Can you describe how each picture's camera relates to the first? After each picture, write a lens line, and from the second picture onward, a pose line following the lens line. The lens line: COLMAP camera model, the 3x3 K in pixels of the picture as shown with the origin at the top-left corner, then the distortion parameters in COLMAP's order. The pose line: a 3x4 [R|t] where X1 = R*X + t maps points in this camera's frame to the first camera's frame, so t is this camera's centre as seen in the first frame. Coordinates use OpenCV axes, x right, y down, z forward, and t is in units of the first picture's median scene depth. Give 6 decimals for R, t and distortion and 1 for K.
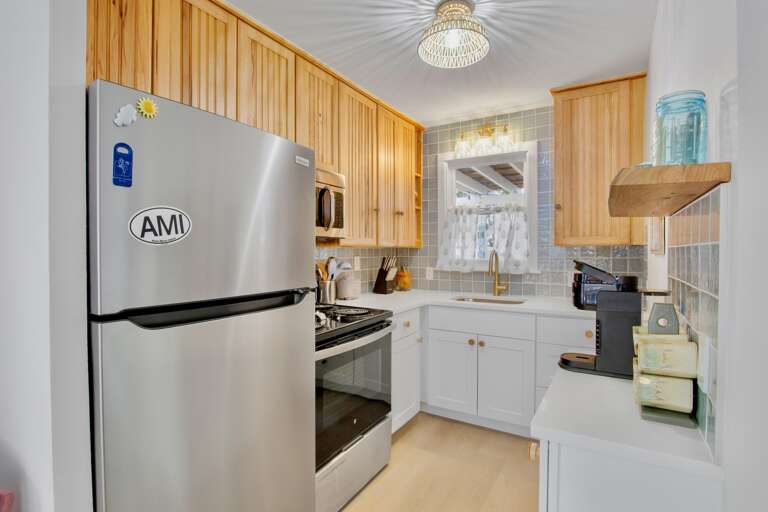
lens RADIAL K [[384.5, 0, 381.6], [0, 384.5, 246.6], [0, 0, 1]] dist [-0.005902, -0.001153]
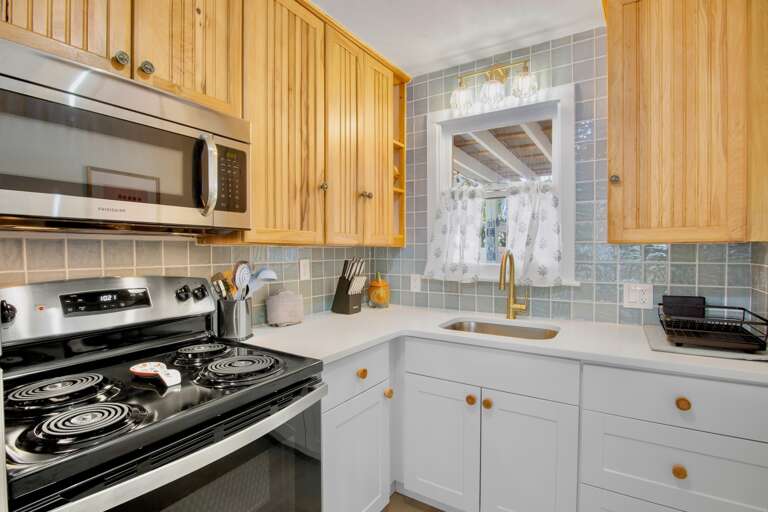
lens RADIAL K [[384.5, 0, 381.6], [0, 384.5, 246.6], [0, 0, 1]] dist [-0.005902, -0.001153]
pose [[0.999611, 0.001761, -0.027817, 0.090376], [-0.001751, 0.999998, 0.000399, 0.002648], [0.027817, -0.000350, 0.999613, 0.320782]]
